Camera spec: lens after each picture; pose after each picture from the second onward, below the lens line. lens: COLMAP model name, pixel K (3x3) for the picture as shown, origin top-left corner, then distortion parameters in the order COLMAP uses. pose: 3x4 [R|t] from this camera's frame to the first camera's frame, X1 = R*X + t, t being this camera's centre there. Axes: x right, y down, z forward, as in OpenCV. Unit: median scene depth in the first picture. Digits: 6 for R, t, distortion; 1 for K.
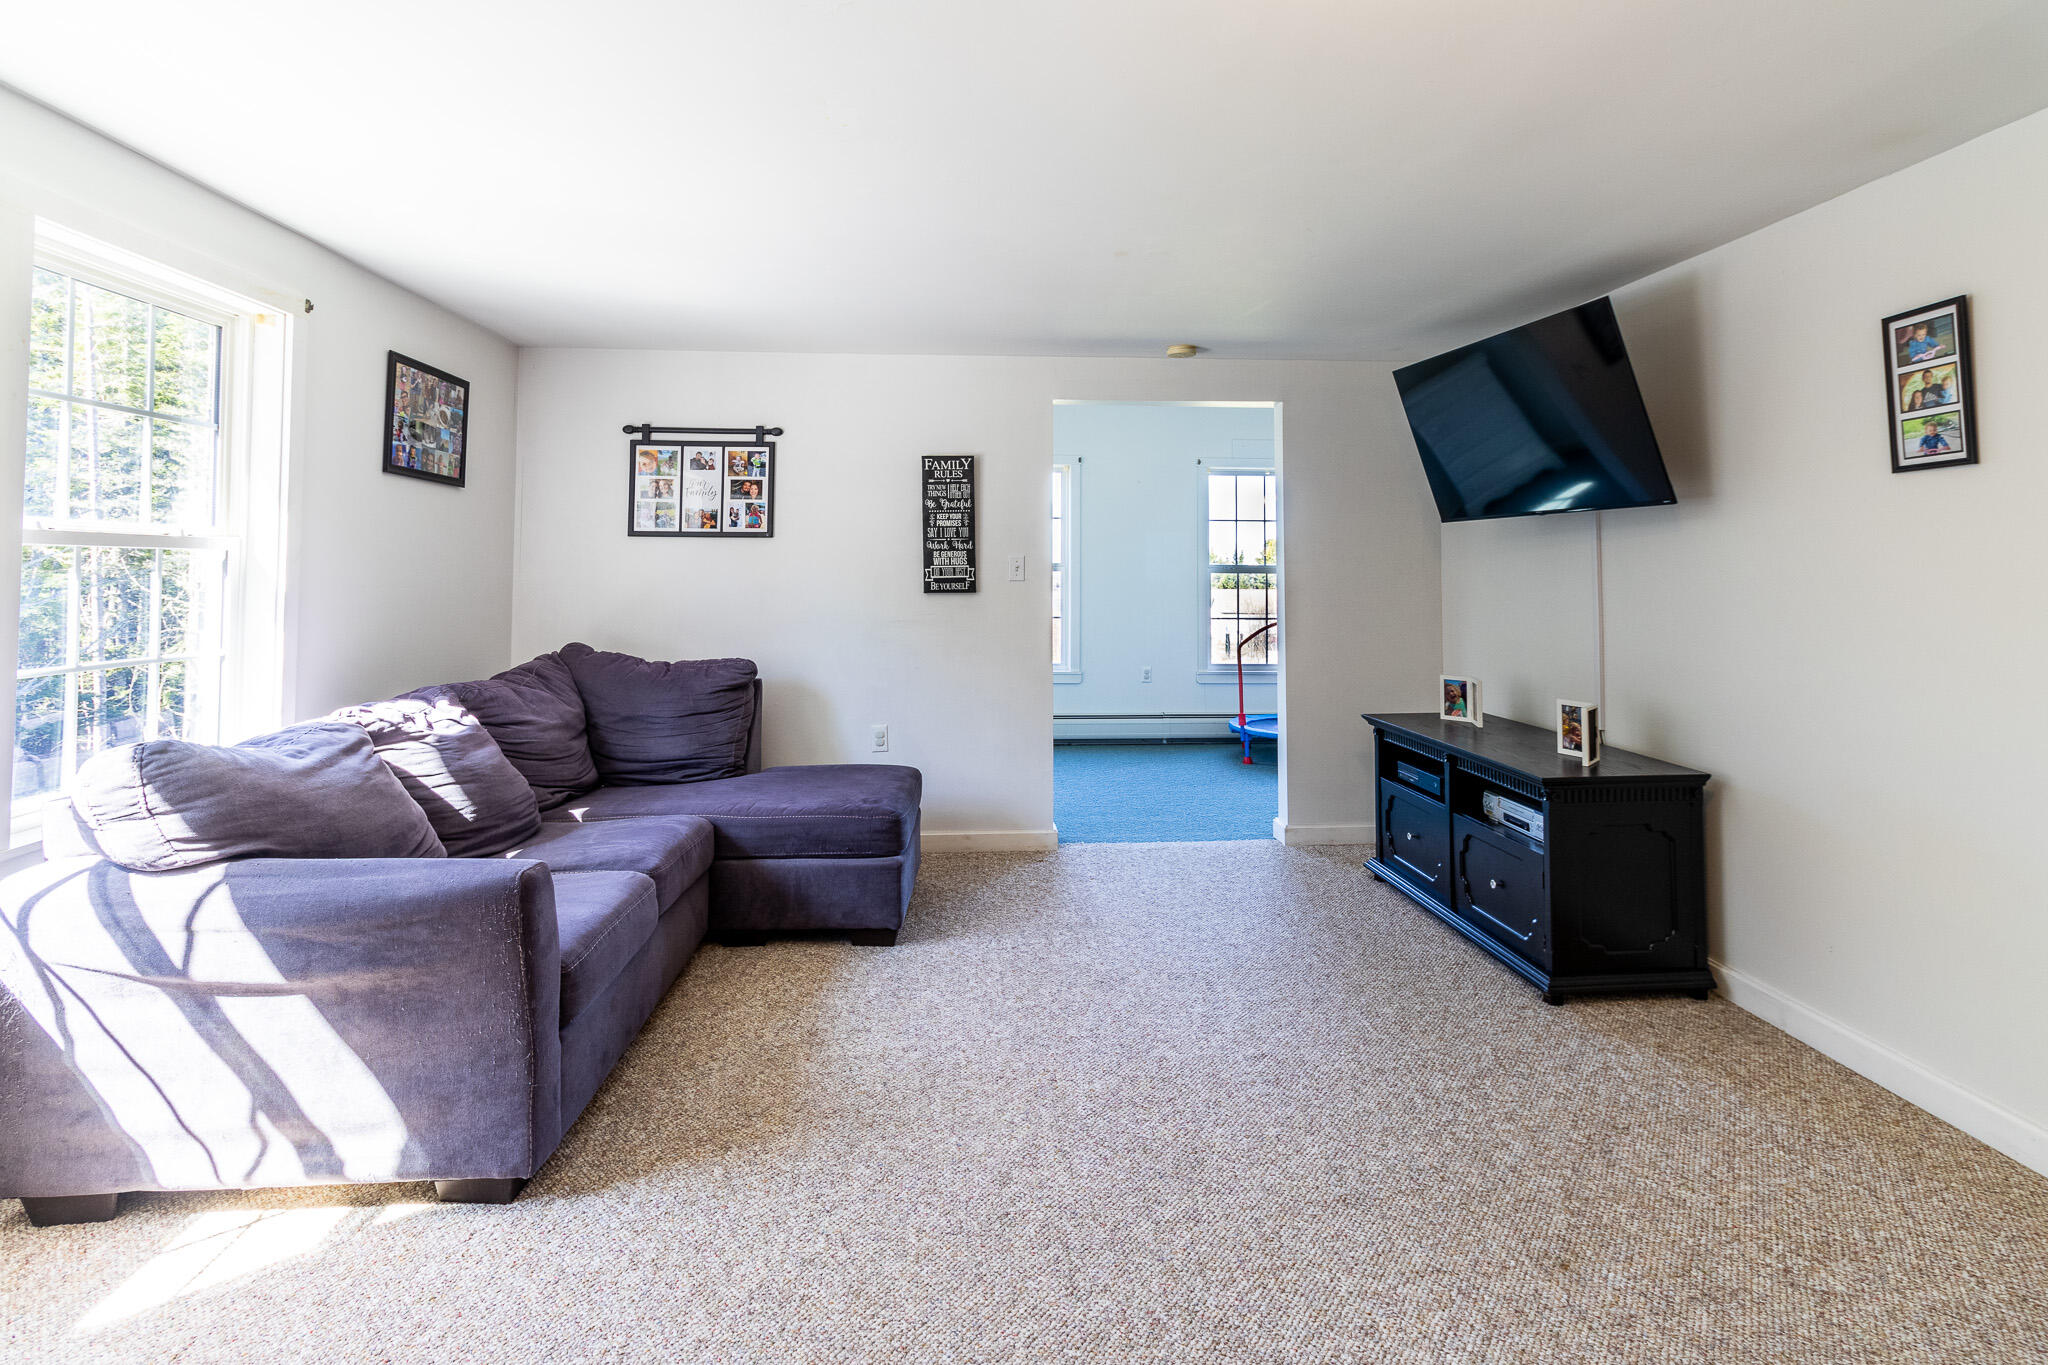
lens RADIAL K [[993.0, 0, 1023.1], [0, 993.0, 537.6], [0, 0, 1]] dist [0.001080, 0.000310]
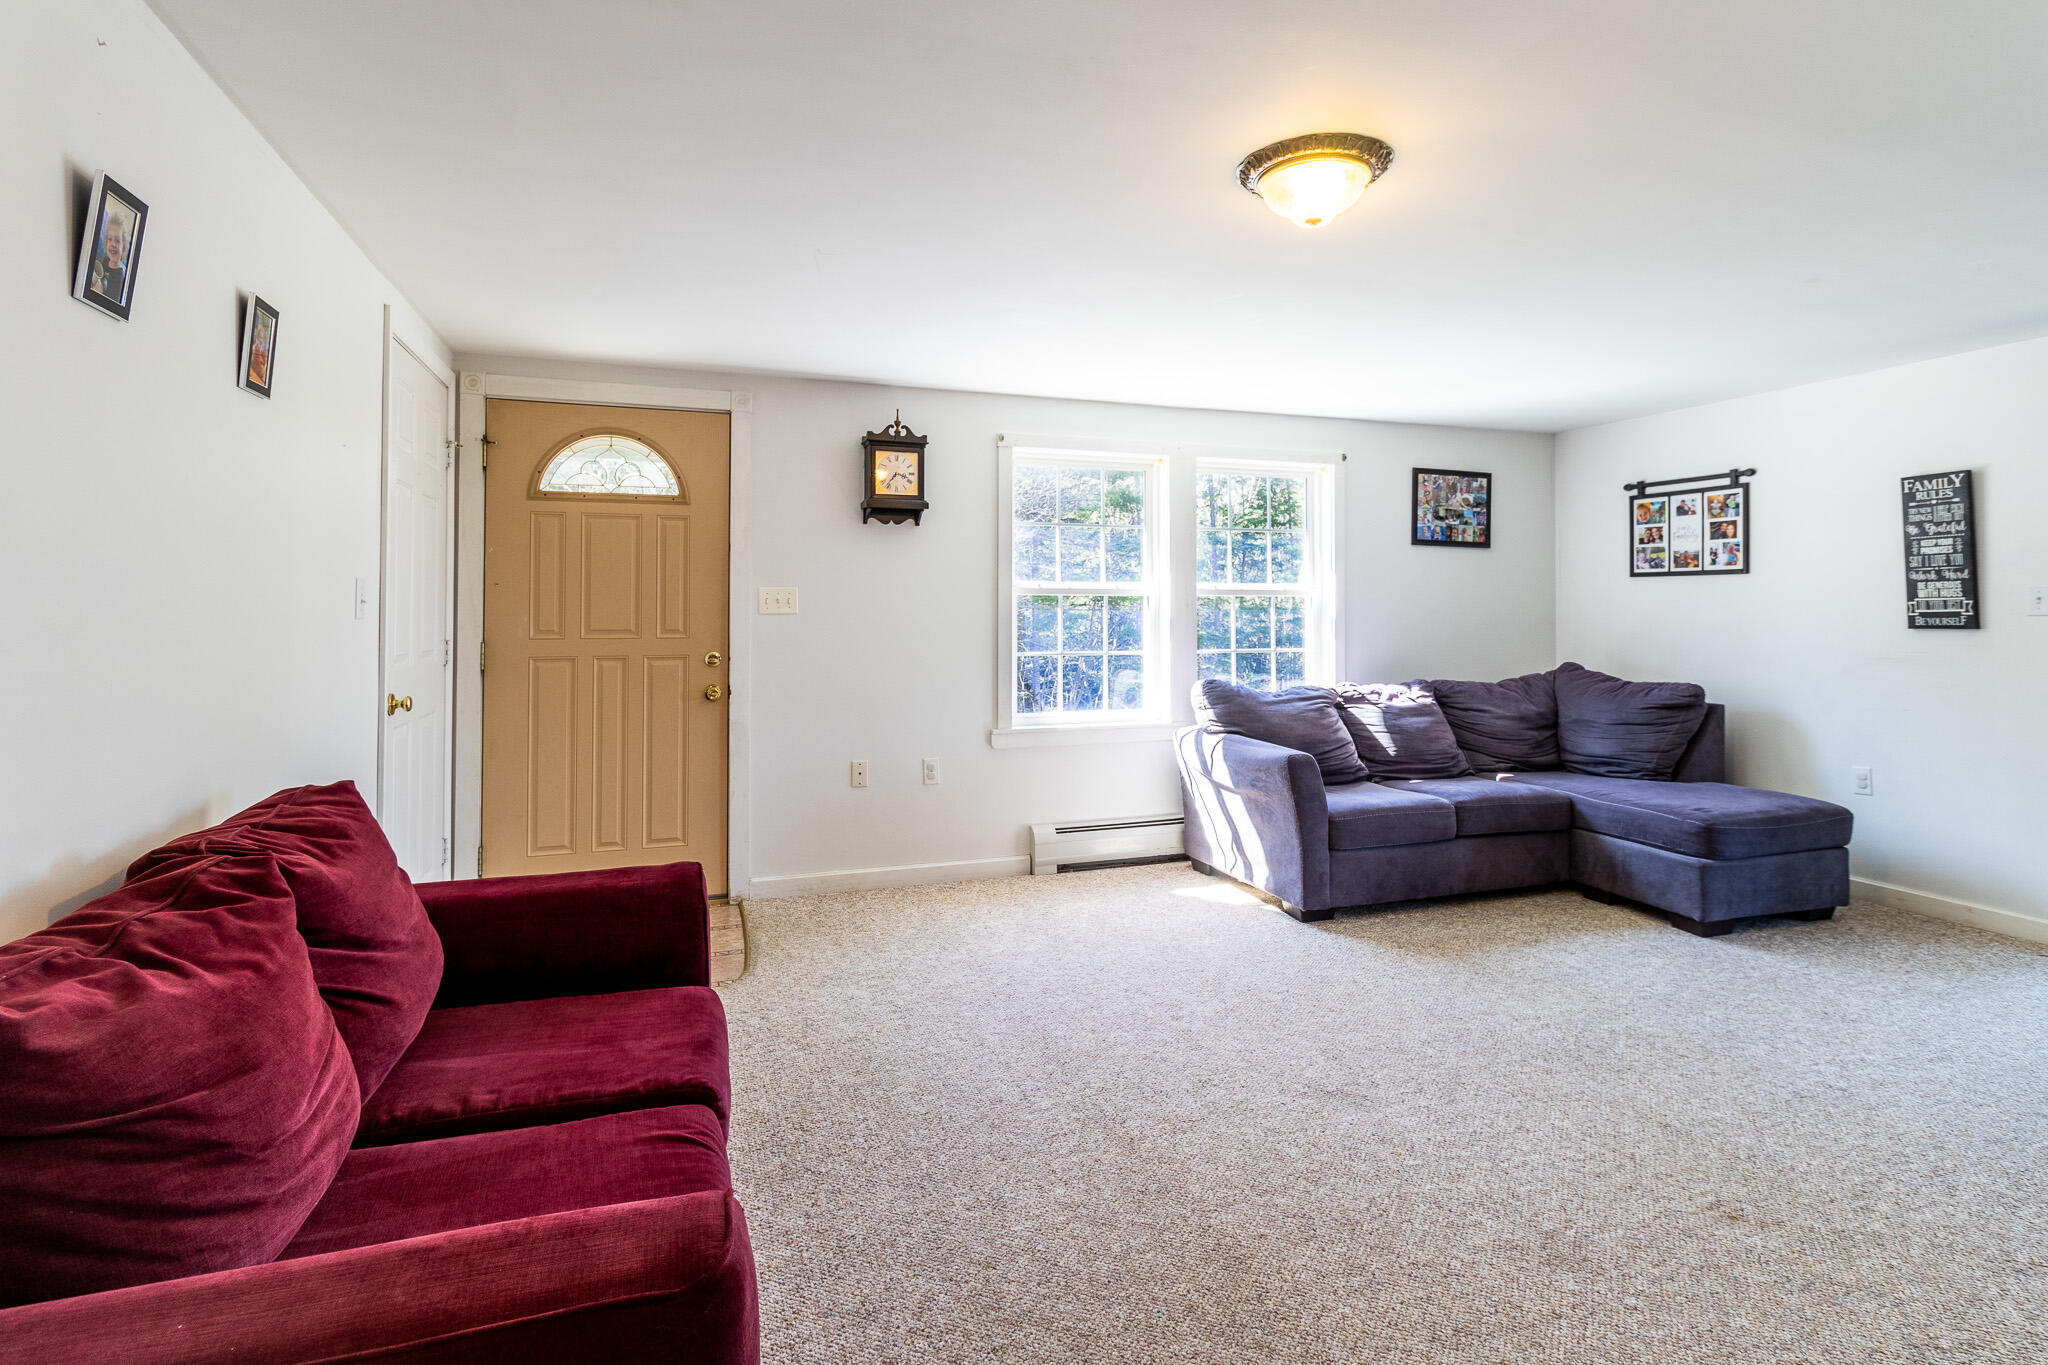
lens RADIAL K [[1012.7, 0, 1025.6], [0, 1012.7, 603.1], [0, 0, 1]] dist [-0.000618, -0.000268]
pose [[0.260896, -0.008634, -0.965328, 0.584037], [0.034614, 0.999401, 0.000417, 0.004235], [0.964746, -0.033523, 0.261038, -0.019481]]
